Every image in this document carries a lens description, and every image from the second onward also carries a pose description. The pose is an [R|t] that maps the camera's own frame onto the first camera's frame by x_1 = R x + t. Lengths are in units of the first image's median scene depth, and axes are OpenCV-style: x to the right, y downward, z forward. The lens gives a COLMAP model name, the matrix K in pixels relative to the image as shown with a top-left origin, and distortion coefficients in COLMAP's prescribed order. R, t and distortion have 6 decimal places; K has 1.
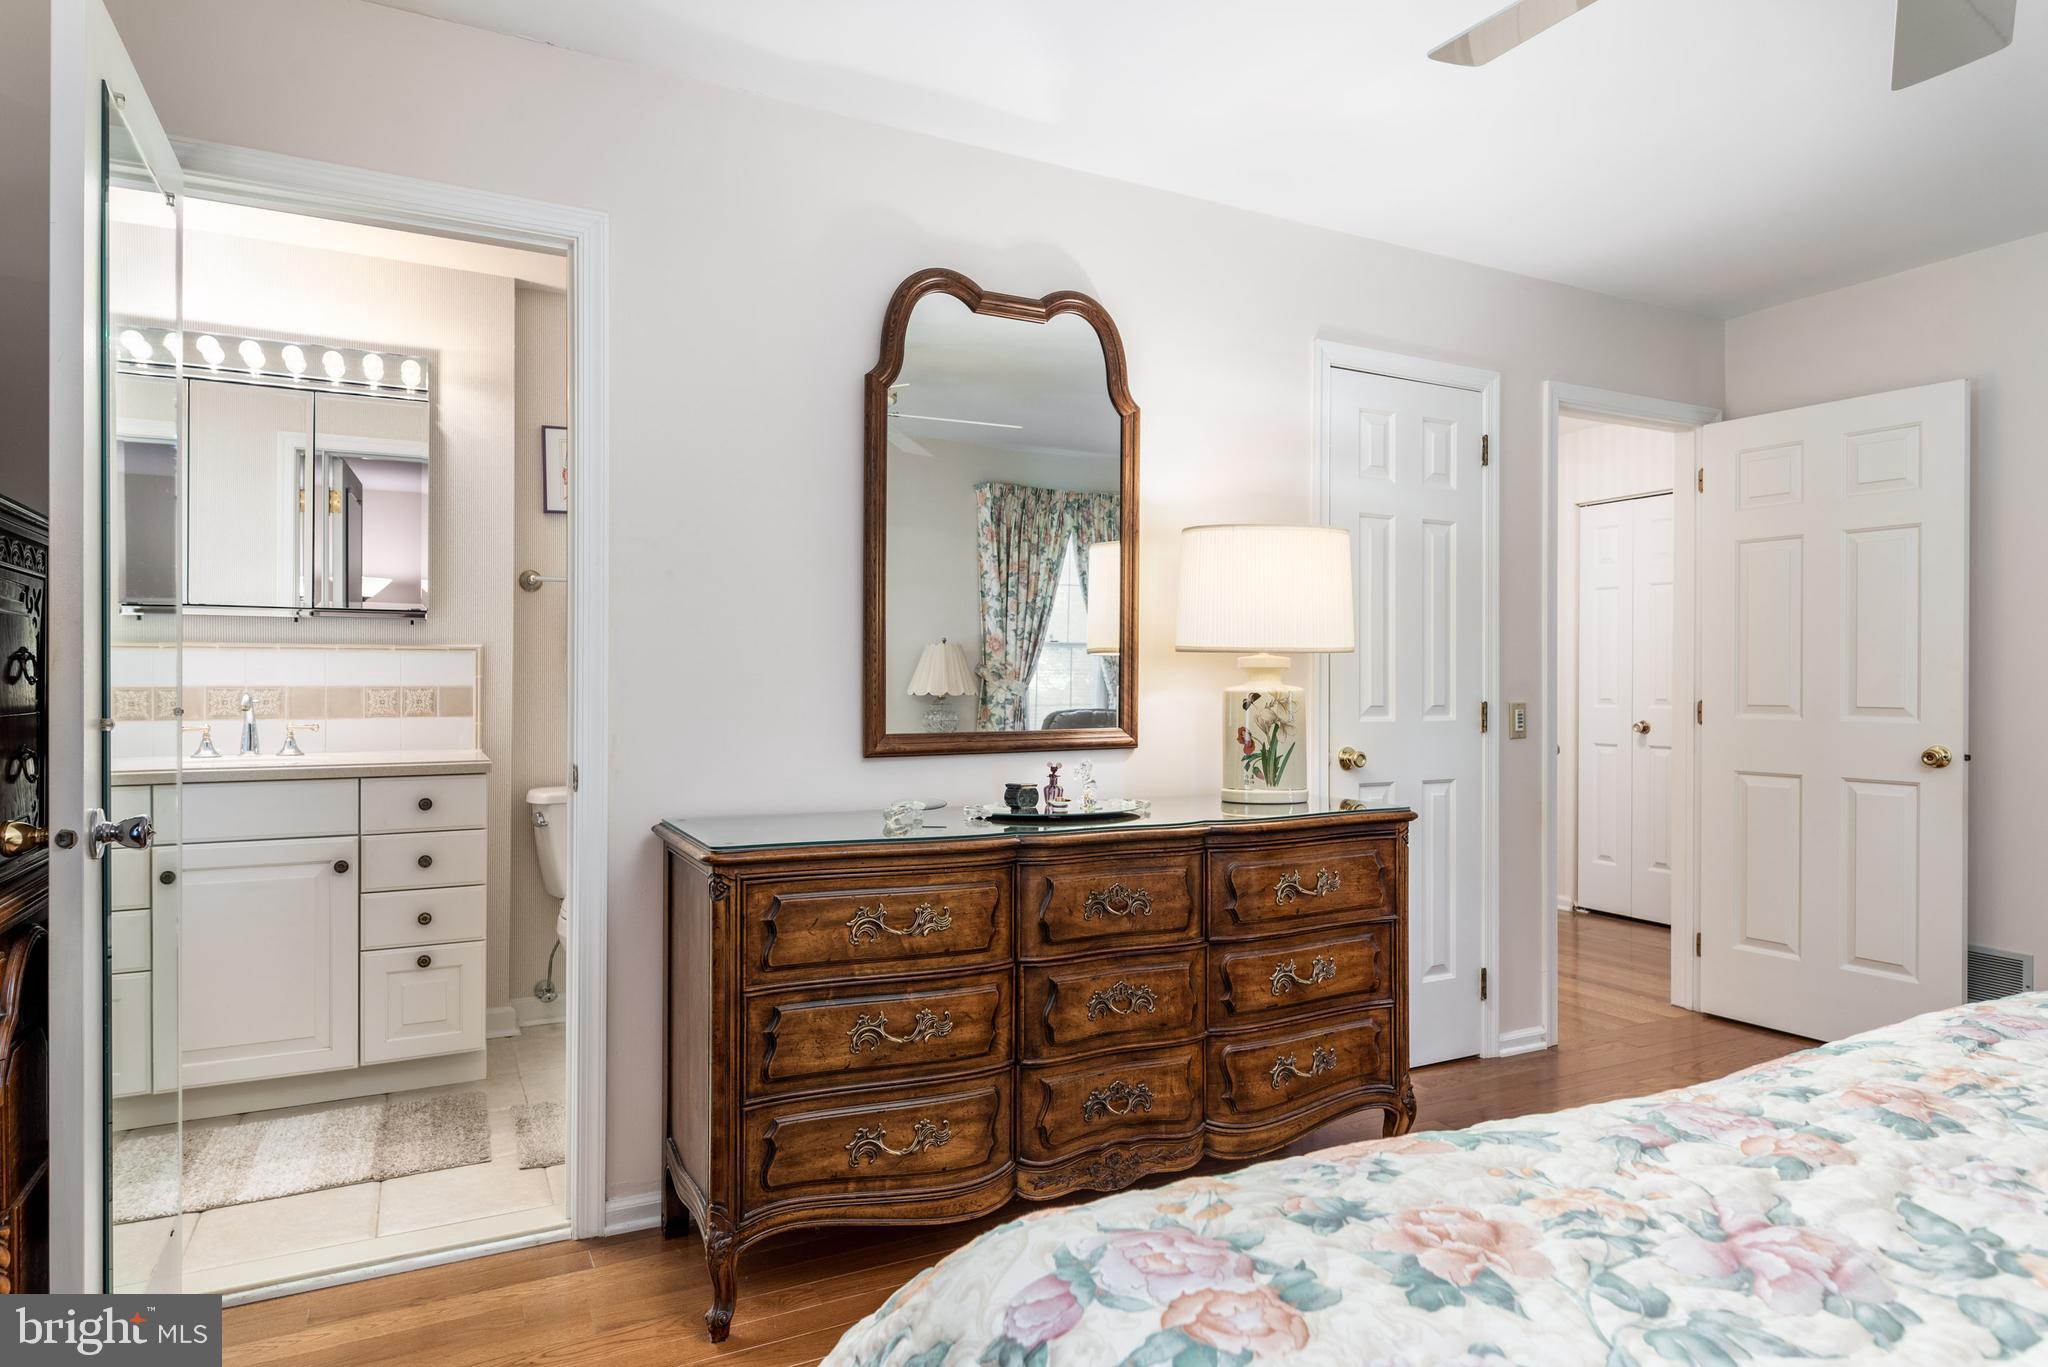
lens RADIAL K [[1175.9, 0, 1029.2], [0, 1175.9, 682.3], [0, 0, 1]] dist [-0.009509, 0.001795]
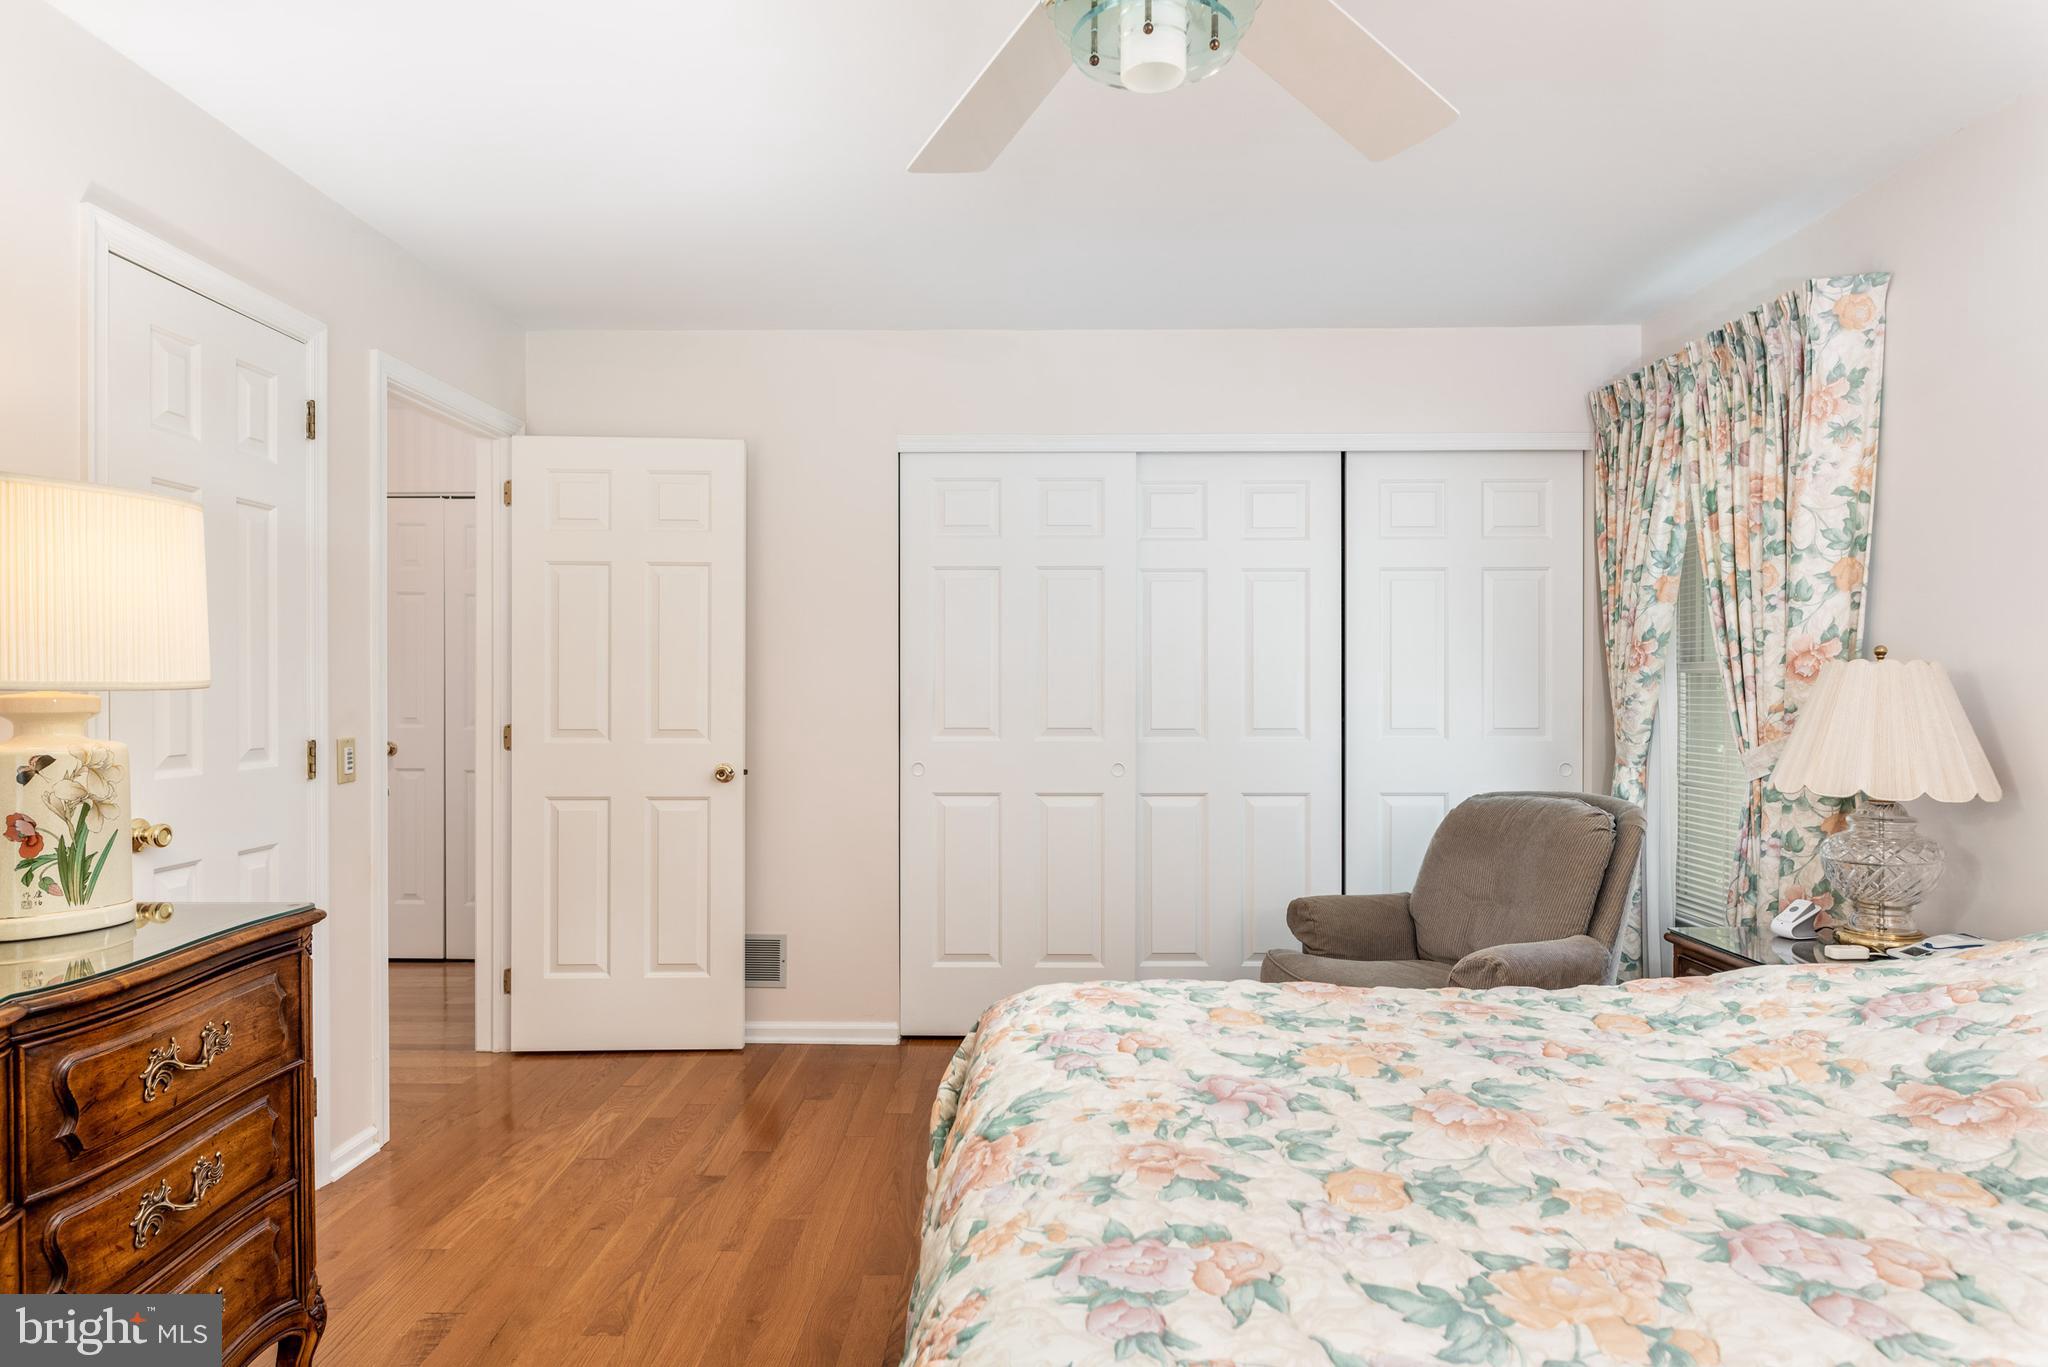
lens RADIAL K [[1175.9, 0, 1016.1], [0, 1175.9, 690.6], [0, 0, 1]] dist [-0.009509, 0.001795]
pose [[0.473056, -0.006591, 0.881008, -0.102103], [-0.001135, 0.999967, 0.008091, -0.029929], [-0.881032, -0.004828, 0.473032, 0.272528]]
